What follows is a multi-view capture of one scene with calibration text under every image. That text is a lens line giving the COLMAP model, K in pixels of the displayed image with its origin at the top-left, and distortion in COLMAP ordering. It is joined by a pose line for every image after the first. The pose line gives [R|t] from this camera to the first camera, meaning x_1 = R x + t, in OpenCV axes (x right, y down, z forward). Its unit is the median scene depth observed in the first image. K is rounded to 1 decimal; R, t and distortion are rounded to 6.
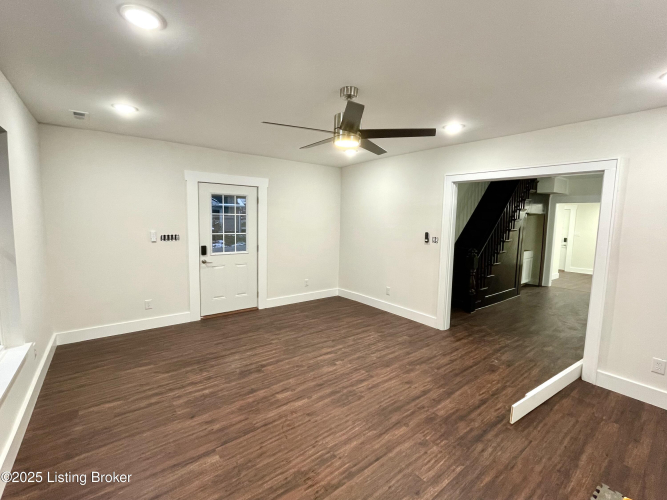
lens RADIAL K [[299.2, 0, 333.1], [0, 299.2, 247.5], [0, 0, 1]] dist [-0.001266, -0.000201]
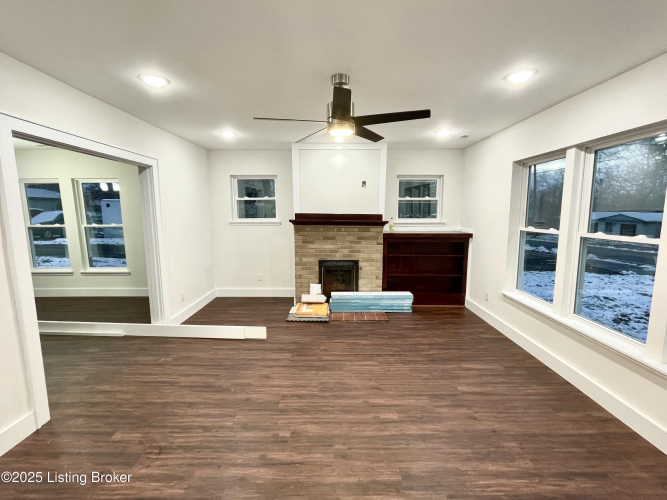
lens RADIAL K [[299.2, 0, 333.1], [0, 299.2, 247.5], [0, 0, 1]] dist [-0.001266, -0.000201]
pose [[-0.794190, -0.096445, 0.599967, -0.490376], [0.043192, 0.975868, 0.214045, -0.167172], [-0.606132, 0.195906, -0.770860, 1.618291]]
